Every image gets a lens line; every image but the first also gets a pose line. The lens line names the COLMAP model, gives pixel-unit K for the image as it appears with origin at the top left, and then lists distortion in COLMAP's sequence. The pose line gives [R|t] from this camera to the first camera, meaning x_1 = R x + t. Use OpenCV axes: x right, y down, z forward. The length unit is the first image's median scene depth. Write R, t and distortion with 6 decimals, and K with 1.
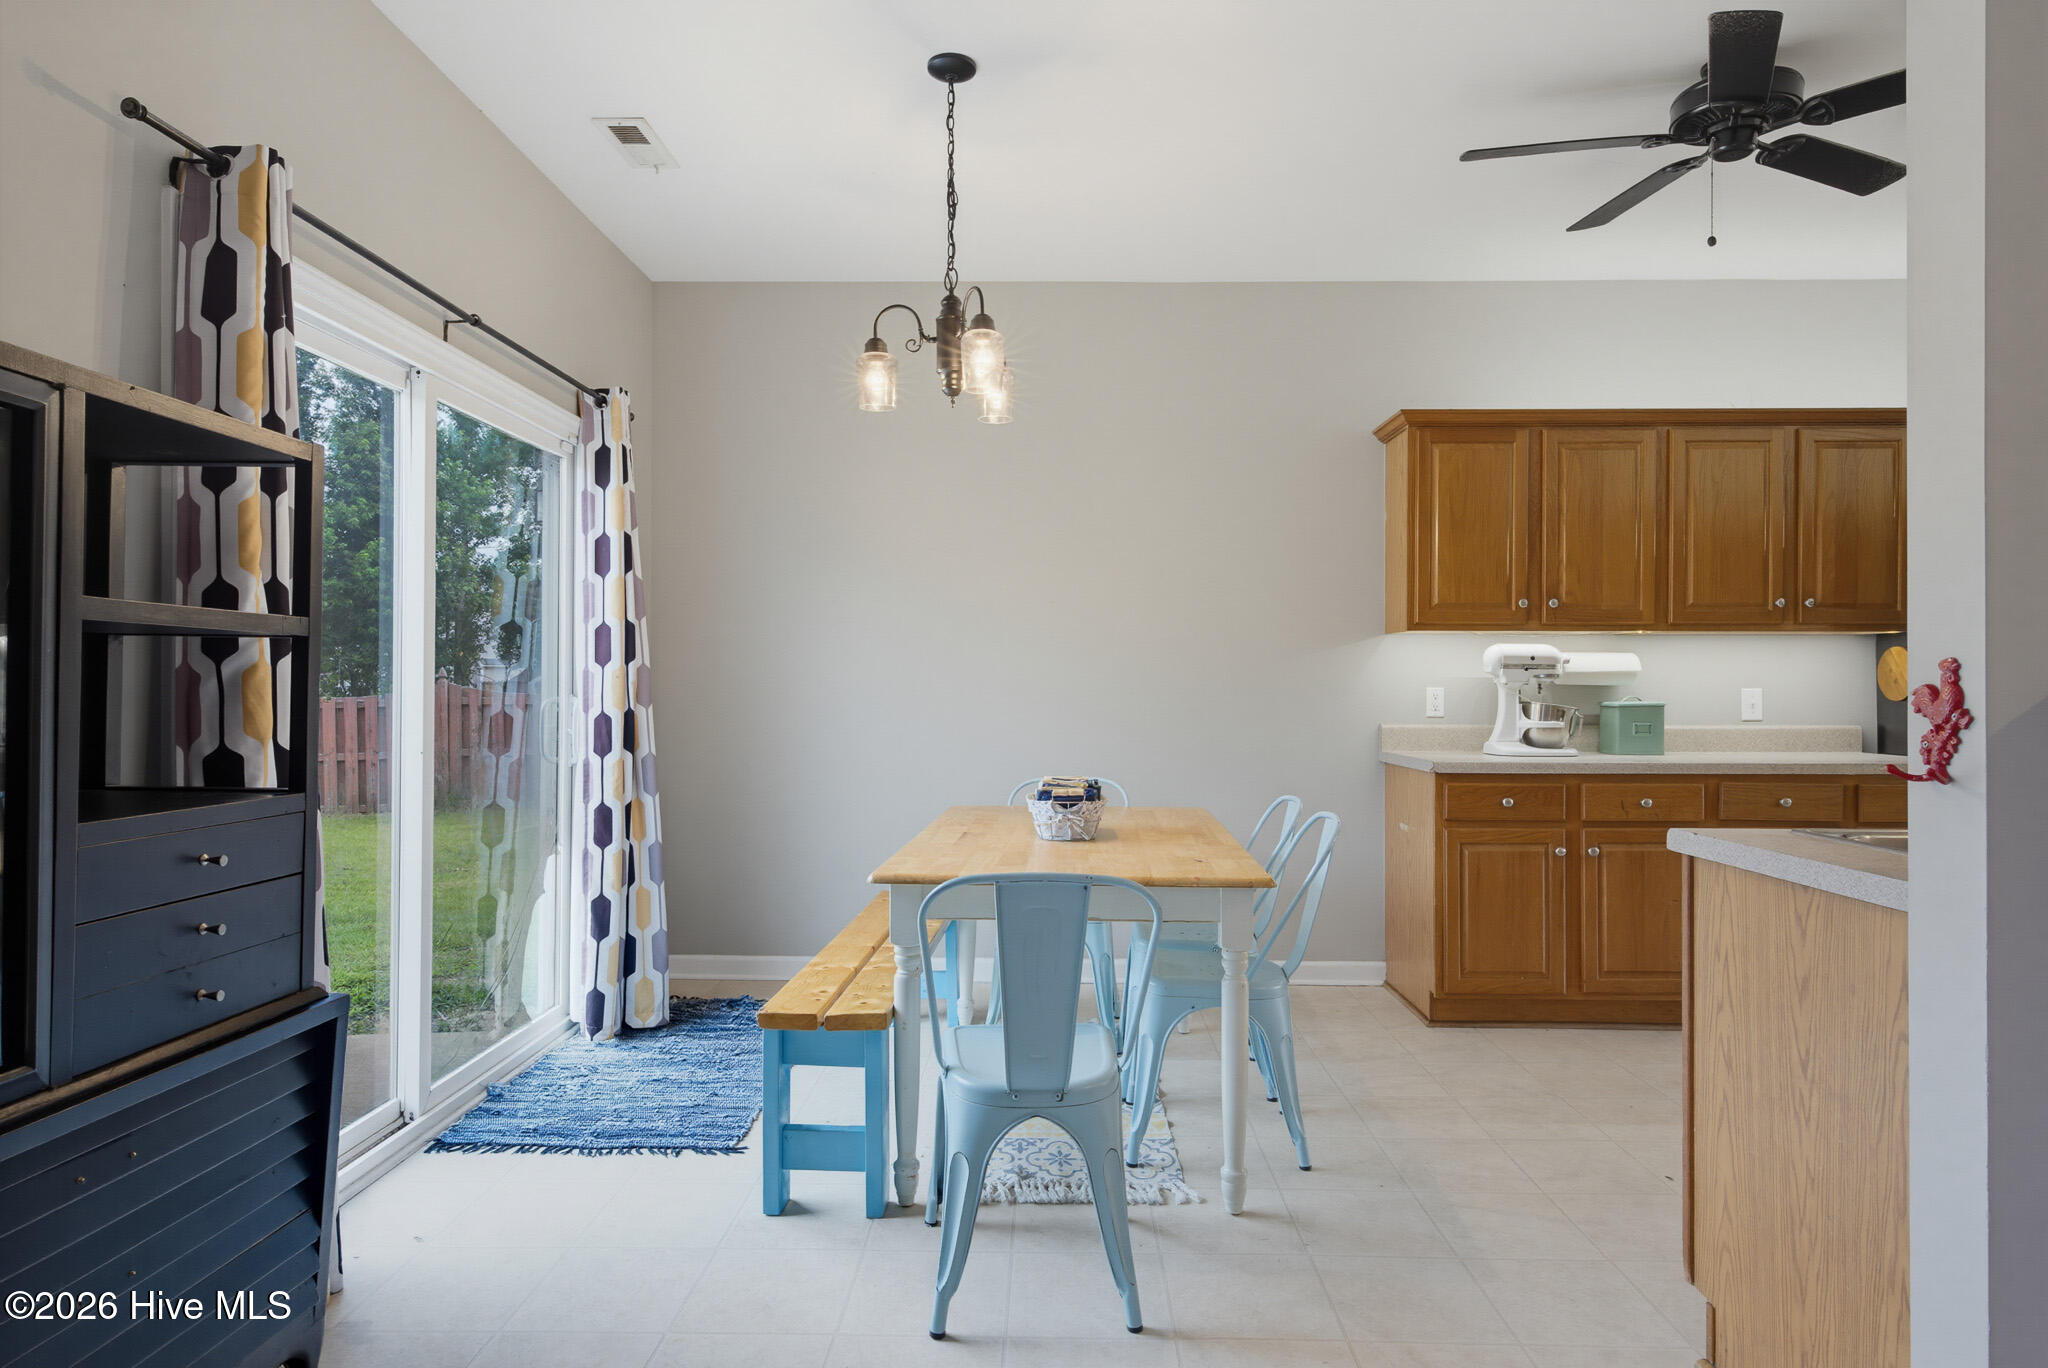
lens RADIAL K [[1130.3, 0, 1038.0], [0, 1130.3, 685.9], [0, 0, 1]] dist [0.003811, 0.000607]
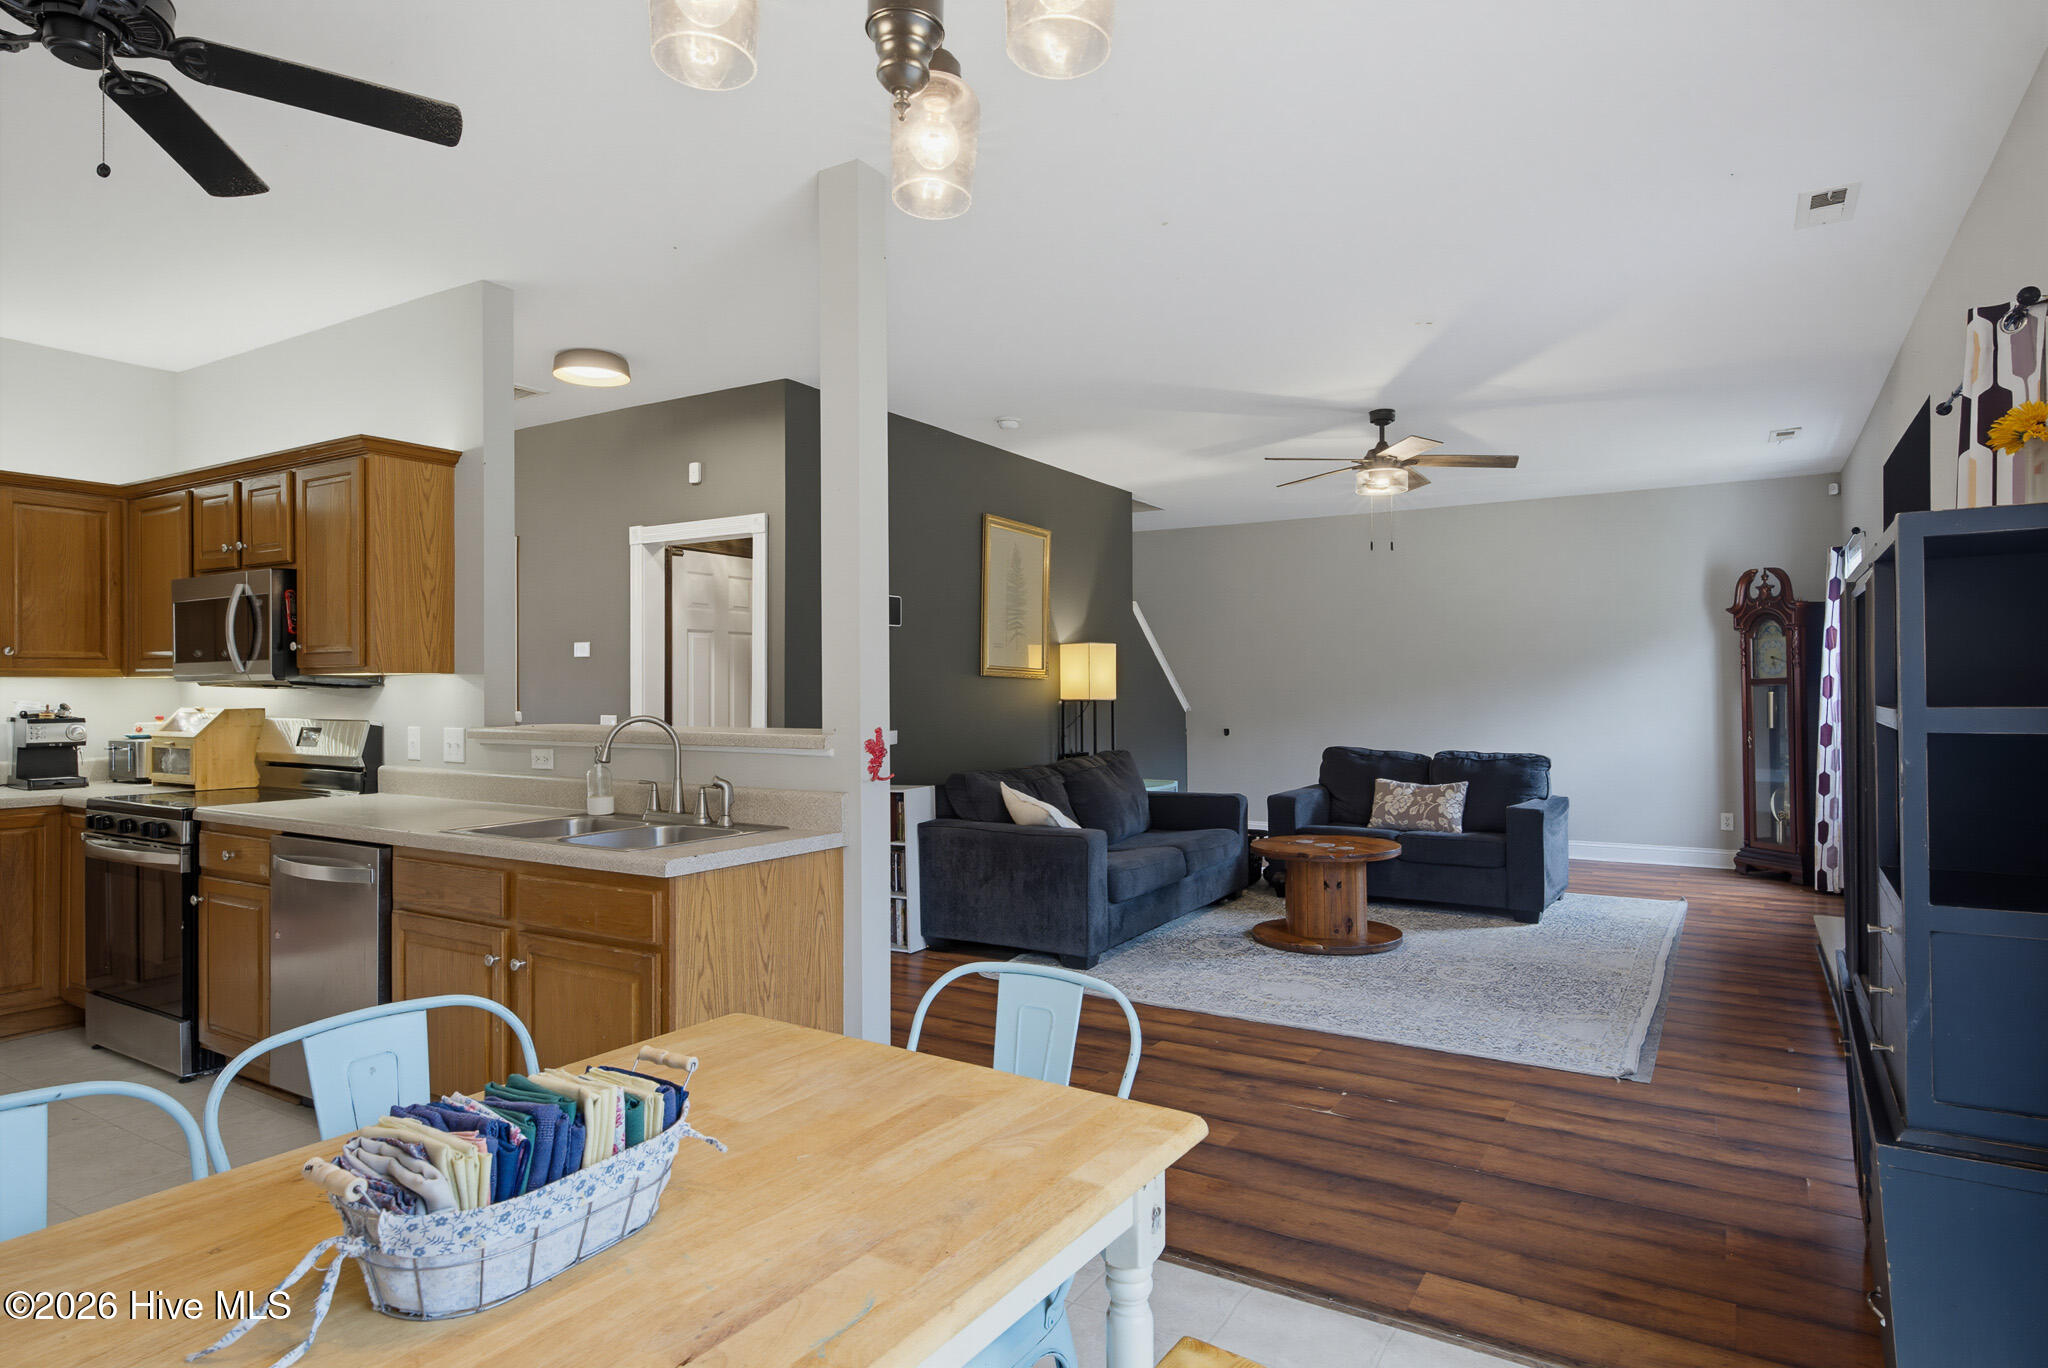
lens RADIAL K [[1136.4, 0, 1030.3], [0, 1136.4, 685.8], [0, 0, 1]] dist [0.004271, 0.001832]
pose [[-0.859234, 0.001982, 0.511579, -0.241243], [-0.000181, 0.999991, -0.004177, -0.035791], [-0.511583, -0.003682, -0.859226, 1.005913]]
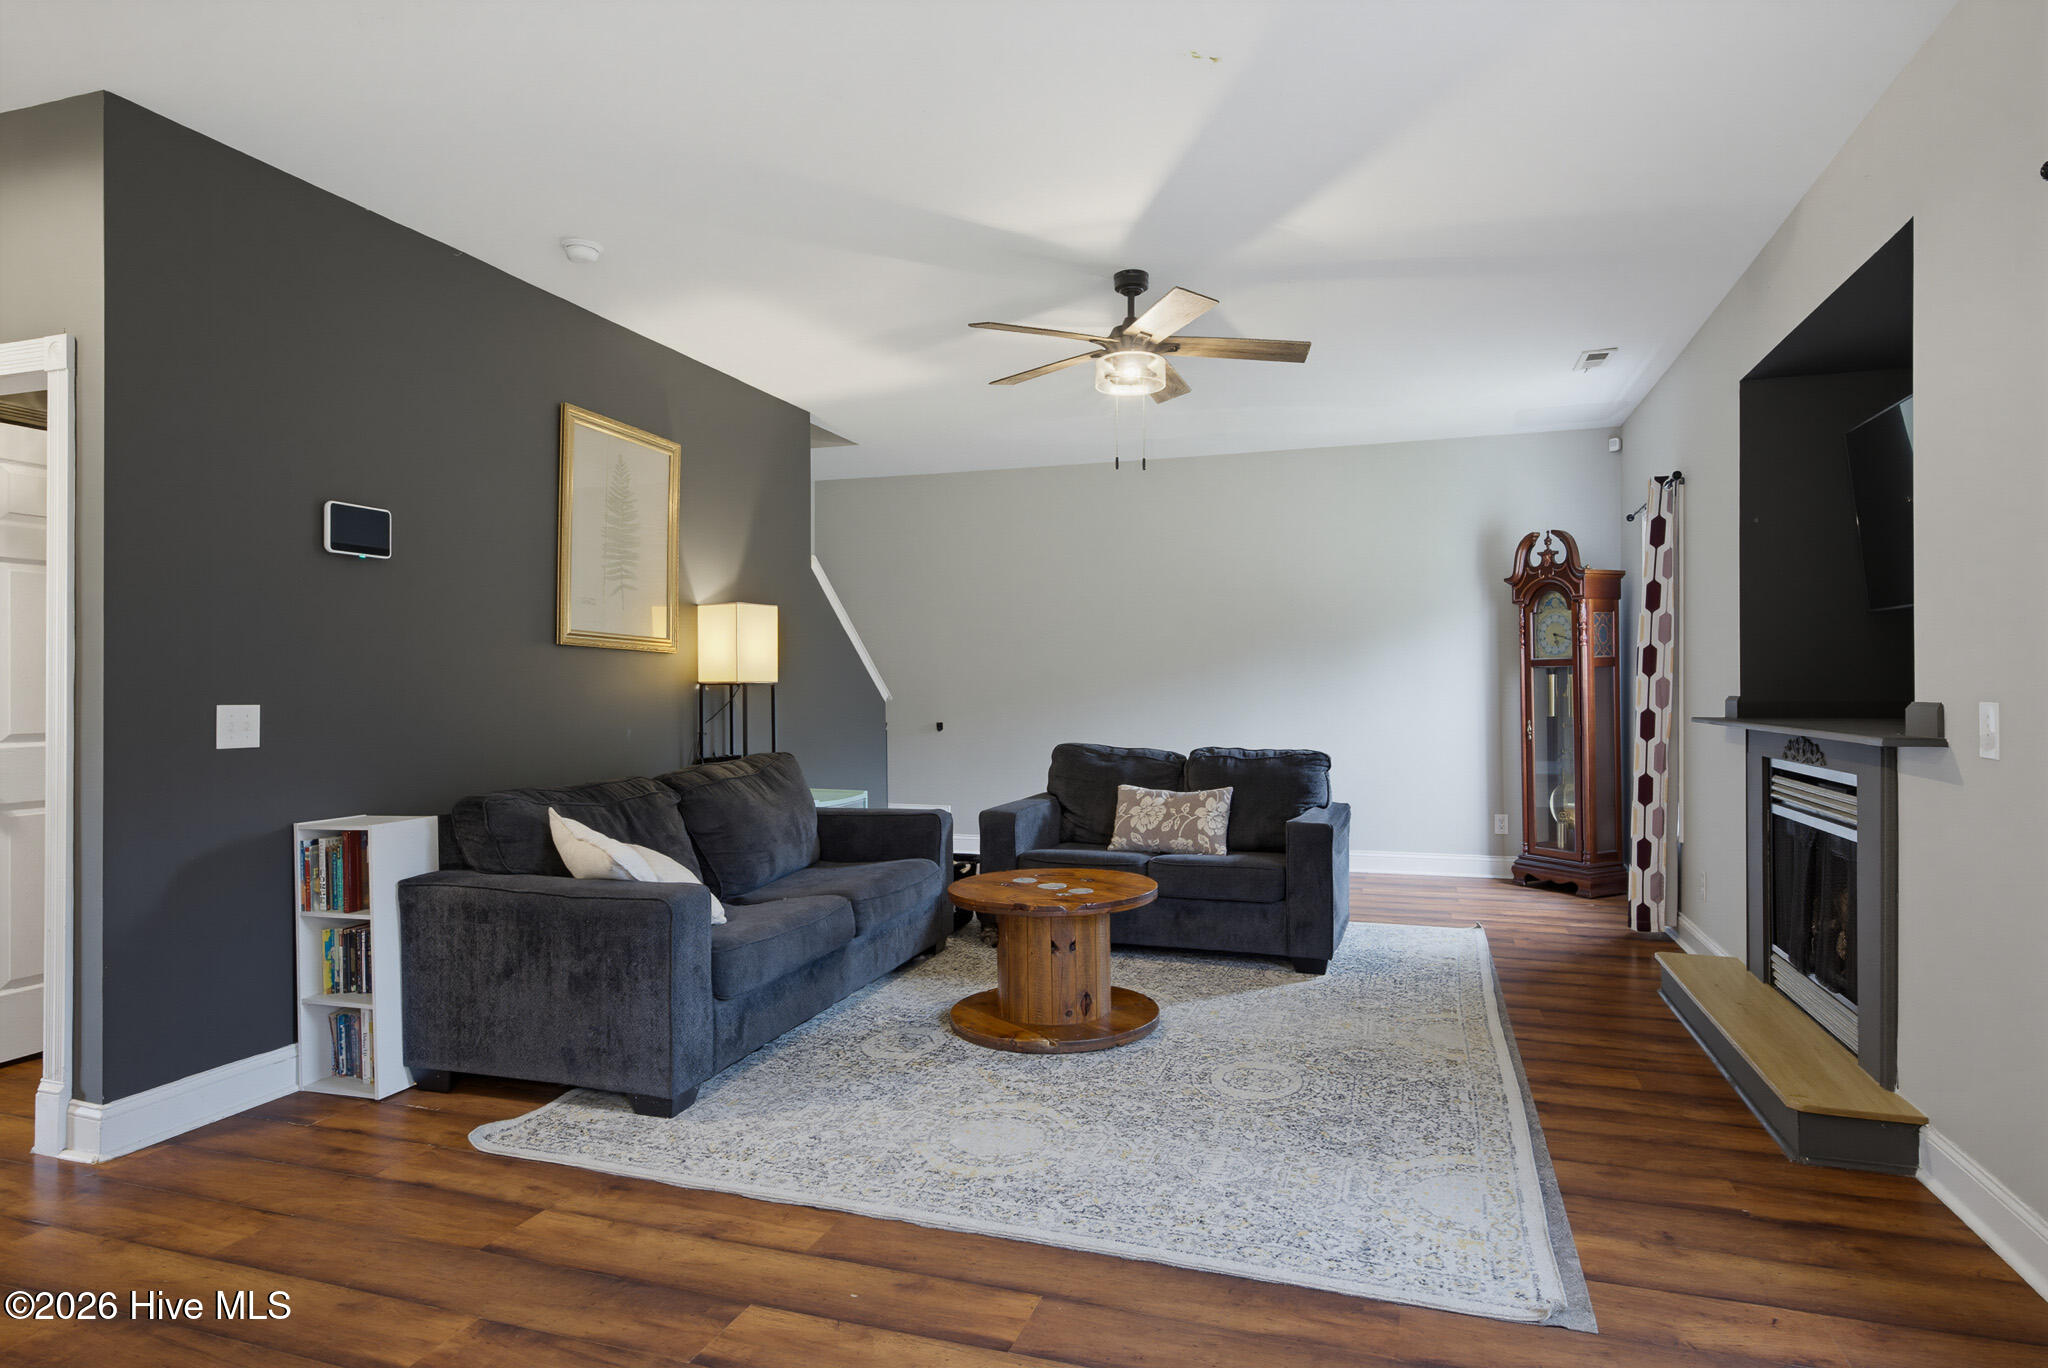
lens RADIAL K [[1136.4, 0, 1030.3], [0, 1136.4, 685.8], [0, 0, 1]] dist [0.004271, 0.001832]
pose [[-0.952783, -0.000011, 0.303653, -0.102746], [-0.000149, 1.000000, -0.000432, -0.015481], [-0.303653, -0.000457, -0.952782, 0.511409]]
